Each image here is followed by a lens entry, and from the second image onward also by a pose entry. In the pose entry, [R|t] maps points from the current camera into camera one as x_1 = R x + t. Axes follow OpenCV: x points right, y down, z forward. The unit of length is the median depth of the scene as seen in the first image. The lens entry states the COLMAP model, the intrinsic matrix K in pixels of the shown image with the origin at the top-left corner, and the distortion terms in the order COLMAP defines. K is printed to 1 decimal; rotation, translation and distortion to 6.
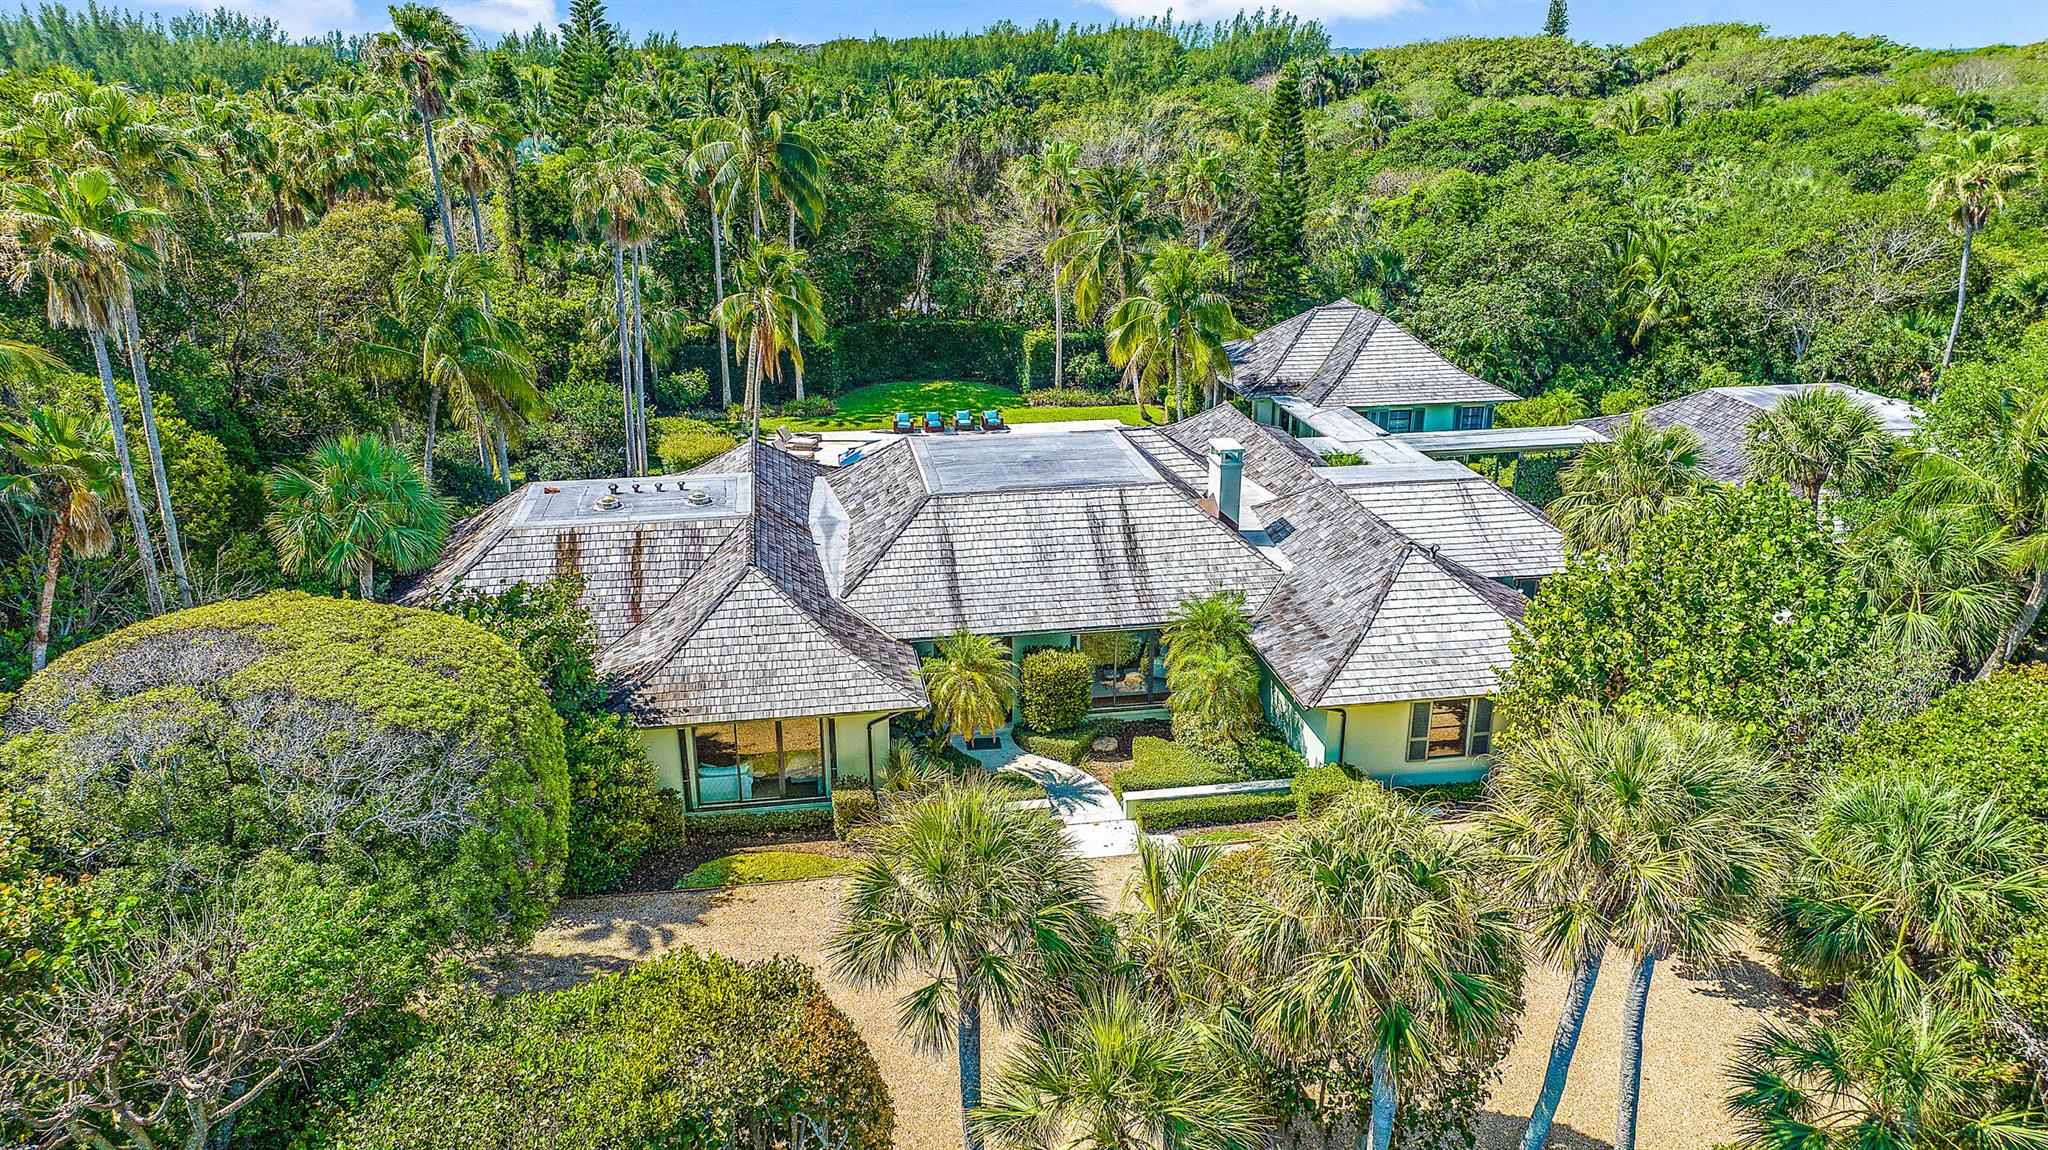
lens RADIAL K [[1433.4, 0, 1024.0], [0, 1433.4, 575.0], [0, 0, 1]] dist [-0.024627, -0.000136]
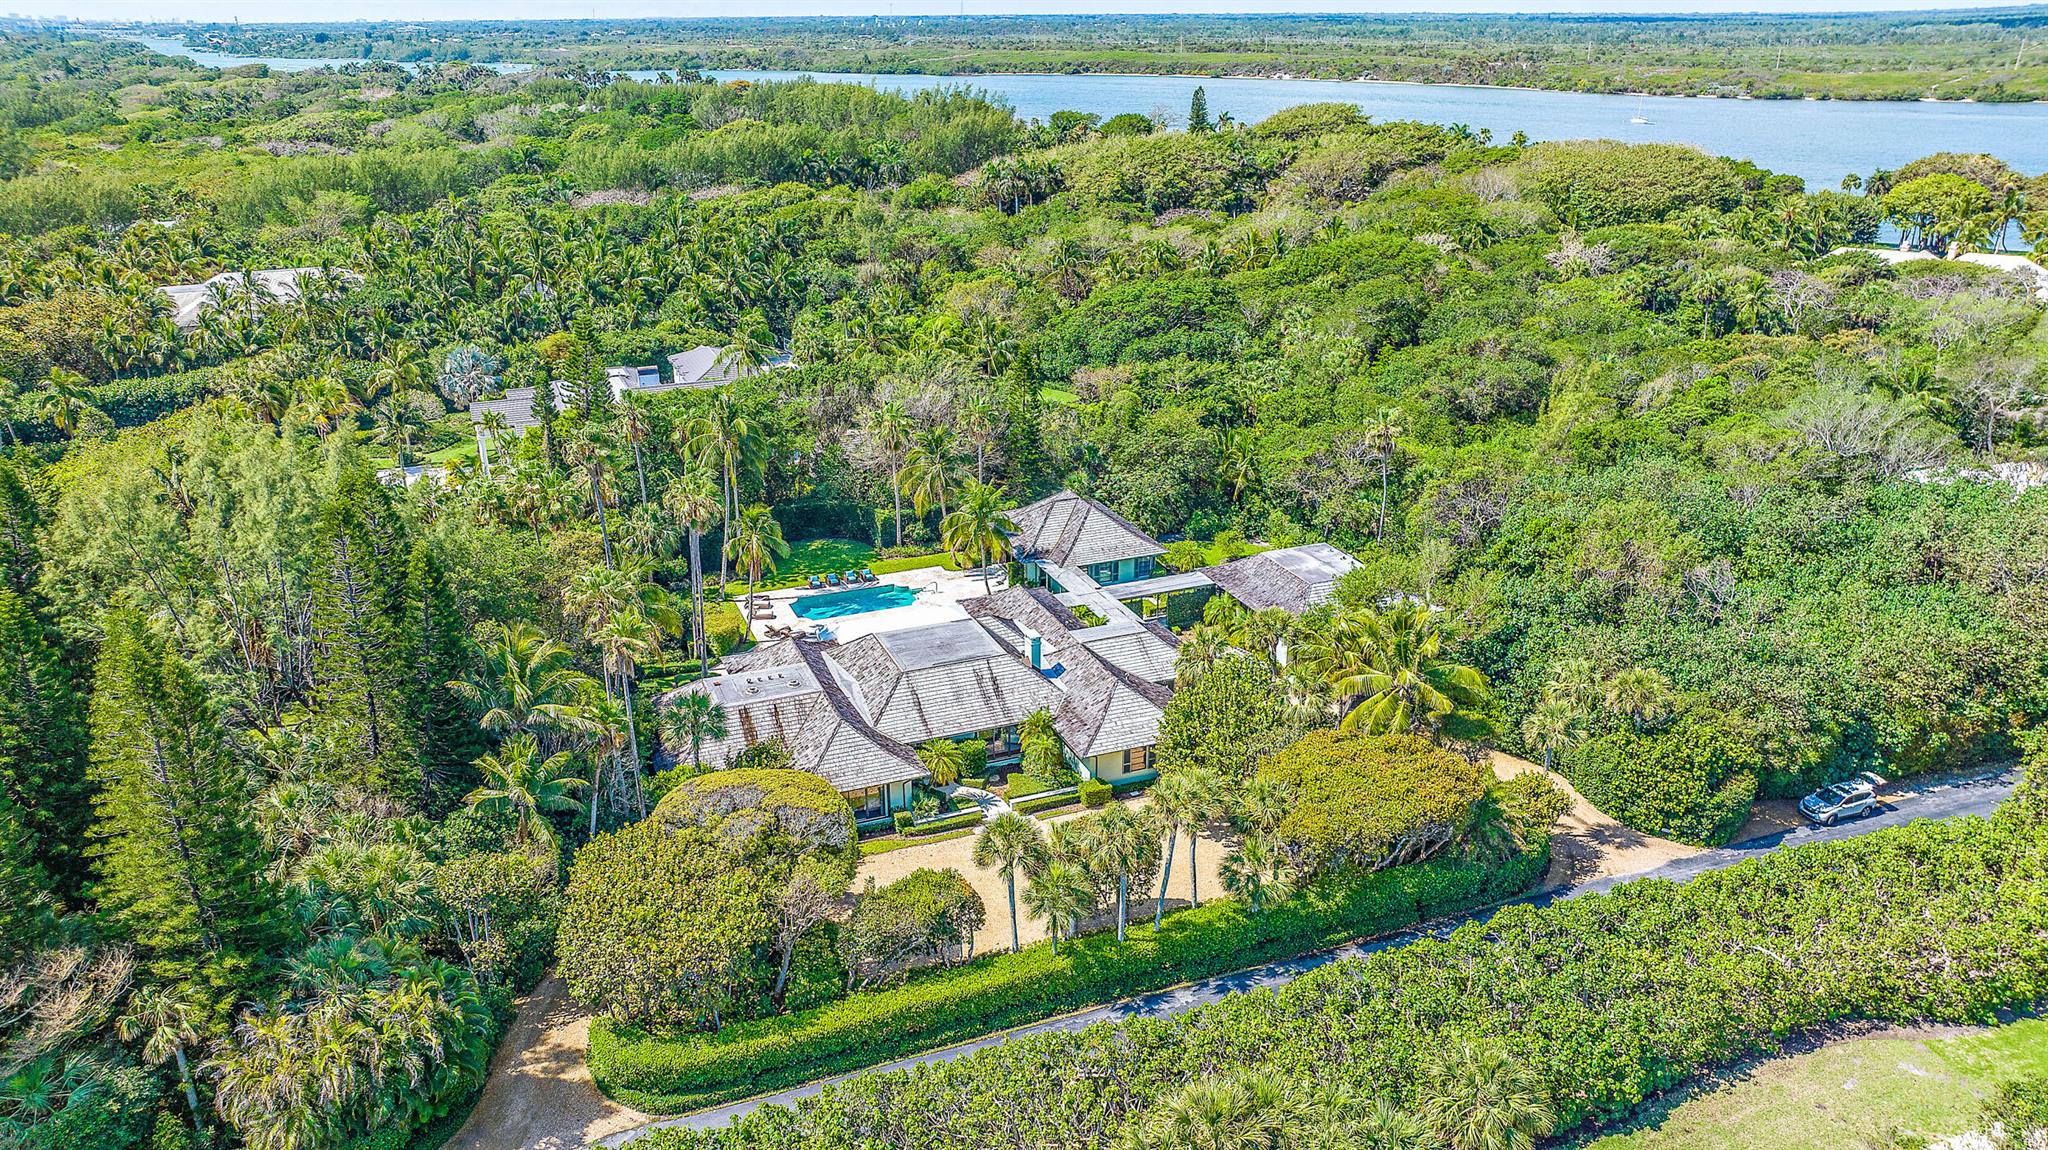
lens RADIAL K [[1433.4, 0, 1024.0], [0, 1433.4, 575.0], [0, 0, 1]] dist [-0.024627, -0.000136]
pose [[0.977093, -0.081778, 0.196473, -0.301876], [0.077173, 0.996536, 0.030996, -0.256800], [-0.198327, -0.015124, 0.980019, -1.170332]]
